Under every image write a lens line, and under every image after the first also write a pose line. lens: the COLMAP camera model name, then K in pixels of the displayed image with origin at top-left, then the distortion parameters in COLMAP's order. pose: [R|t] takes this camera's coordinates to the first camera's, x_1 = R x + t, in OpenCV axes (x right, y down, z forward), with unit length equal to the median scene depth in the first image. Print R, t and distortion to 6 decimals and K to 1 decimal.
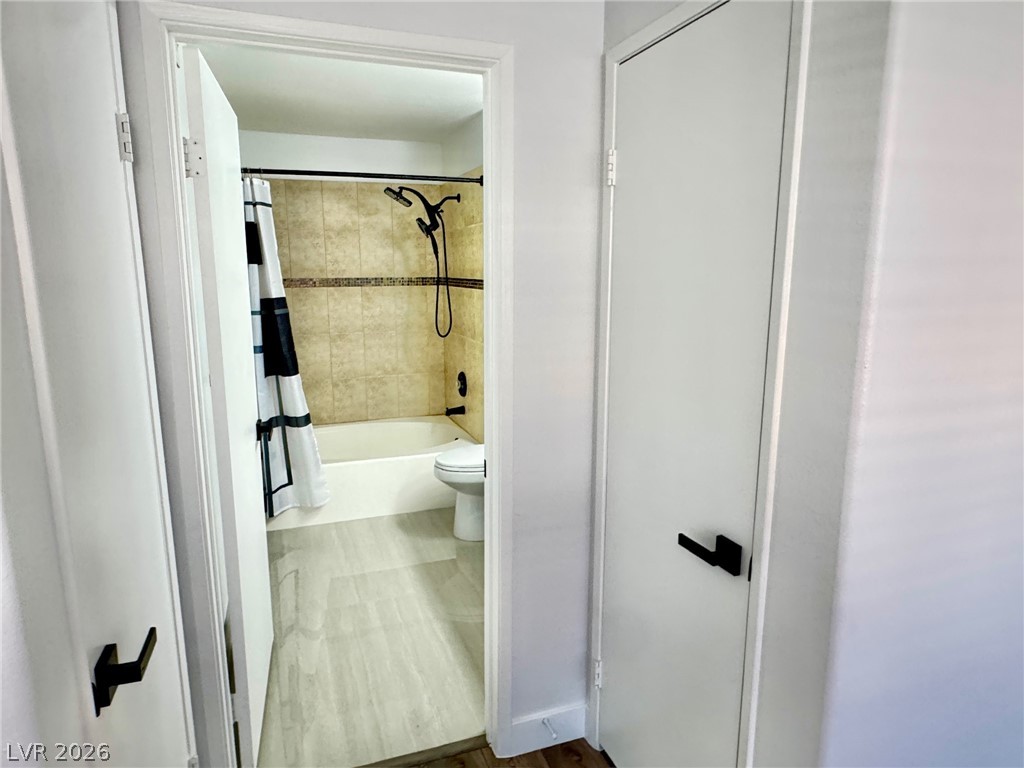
lens RADIAL K [[630.2, 0, 513.6], [0, 630.2, 384.9], [0, 0, 1]] dist [-0.002265, 0.001219]
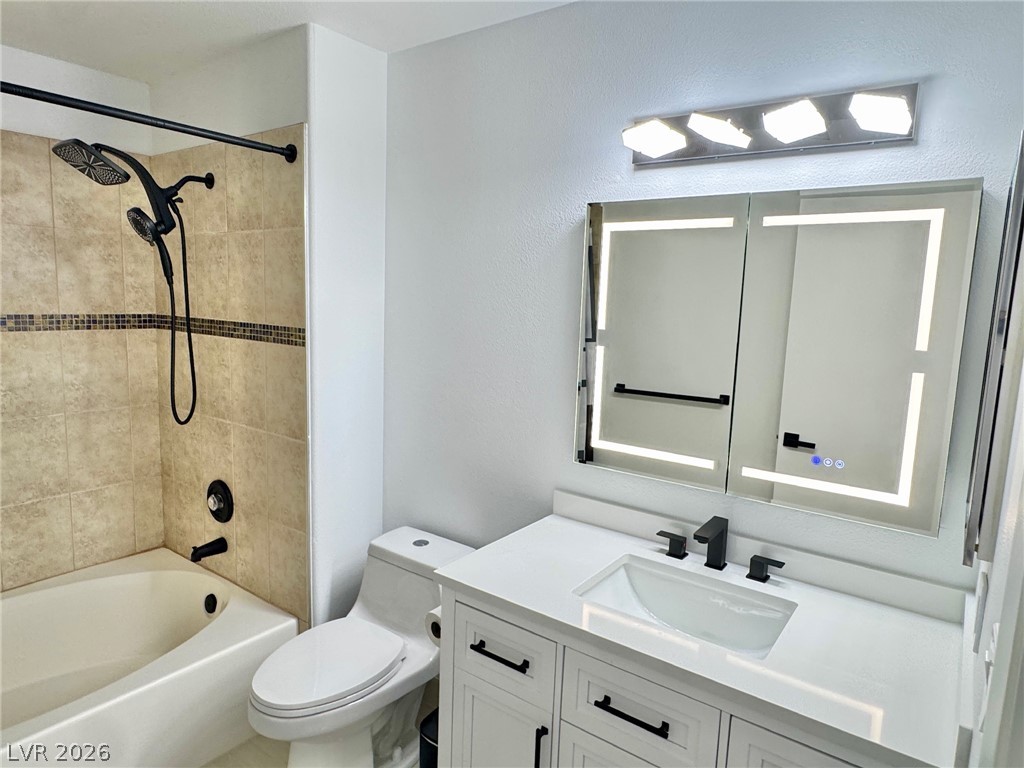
lens RADIAL K [[630.2, 0, 510.1], [0, 630.2, 379.8], [0, 0, 1]] dist [-0.002265, 0.001219]
pose [[0.840058, -0.041061, 0.540941, -0.160077], [0.064573, 0.997611, -0.024554, -0.077754], [-0.538640, 0.055557, 0.840702, 0.350344]]
